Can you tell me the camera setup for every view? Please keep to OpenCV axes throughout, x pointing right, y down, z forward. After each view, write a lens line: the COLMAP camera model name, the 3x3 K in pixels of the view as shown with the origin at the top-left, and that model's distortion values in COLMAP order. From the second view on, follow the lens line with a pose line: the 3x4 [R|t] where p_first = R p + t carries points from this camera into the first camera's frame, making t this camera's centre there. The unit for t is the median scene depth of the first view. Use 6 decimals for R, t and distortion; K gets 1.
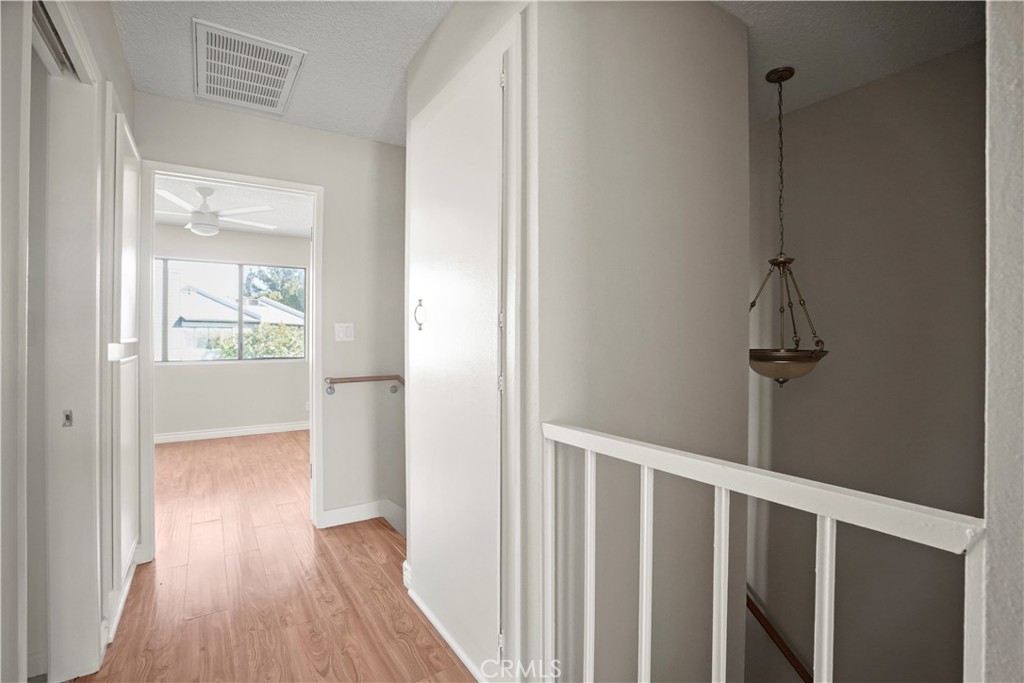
lens RADIAL K [[470.8, 0, 516.2], [0, 470.8, 340.8], [0, 0, 1]] dist [-0.024824, 0.006301]
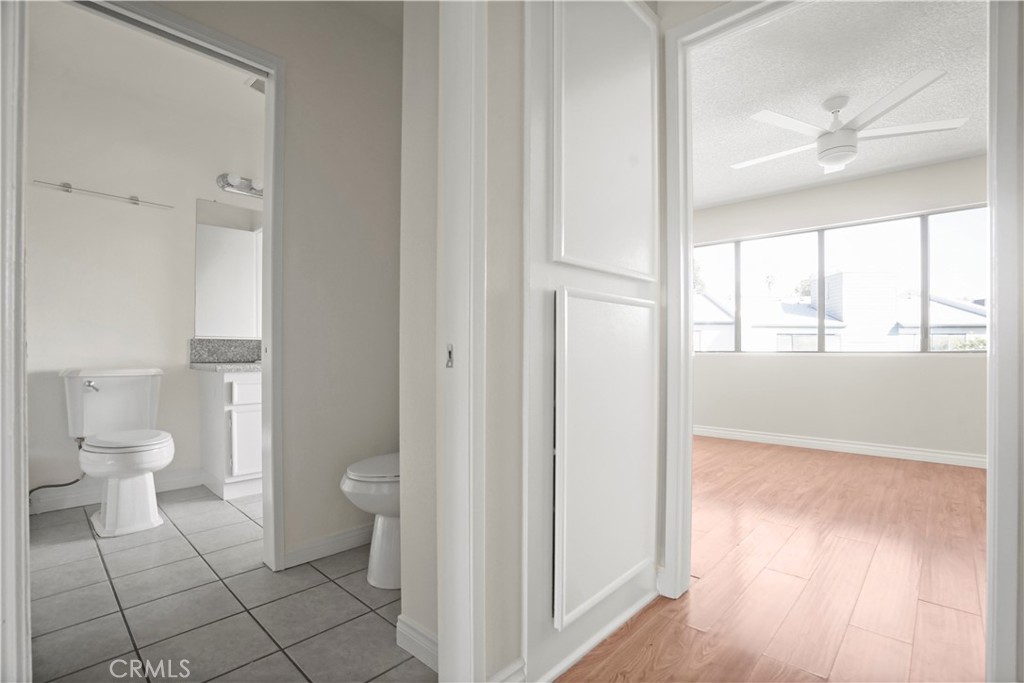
lens RADIAL K [[470.8, 0, 530.1], [0, 470.8, 354.6], [0, 0, 1]] dist [-0.024824, 0.006301]
pose [[0.254660, 0.003220, -0.967025, -0.017465], [-0.004031, 0.999989, 0.002268, 0.011126], [0.967022, 0.003321, 0.254670, 0.063648]]
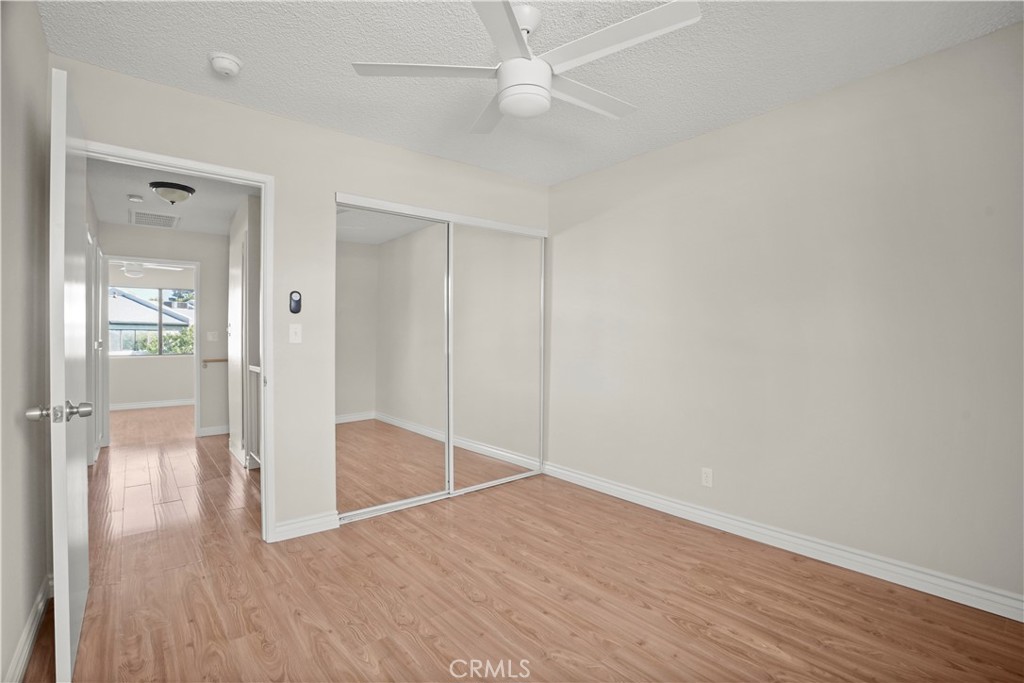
lens RADIAL K [[470.8, 0, 520.1], [0, 470.8, 341.8], [0, 0, 1]] dist [-0.024824, 0.006301]
pose [[0.993961, -0.004164, 0.109657, 0.087097], [0.004161, 0.999991, 0.000262, 0.001122], [-0.109657, 0.000196, 0.993969, -0.133974]]
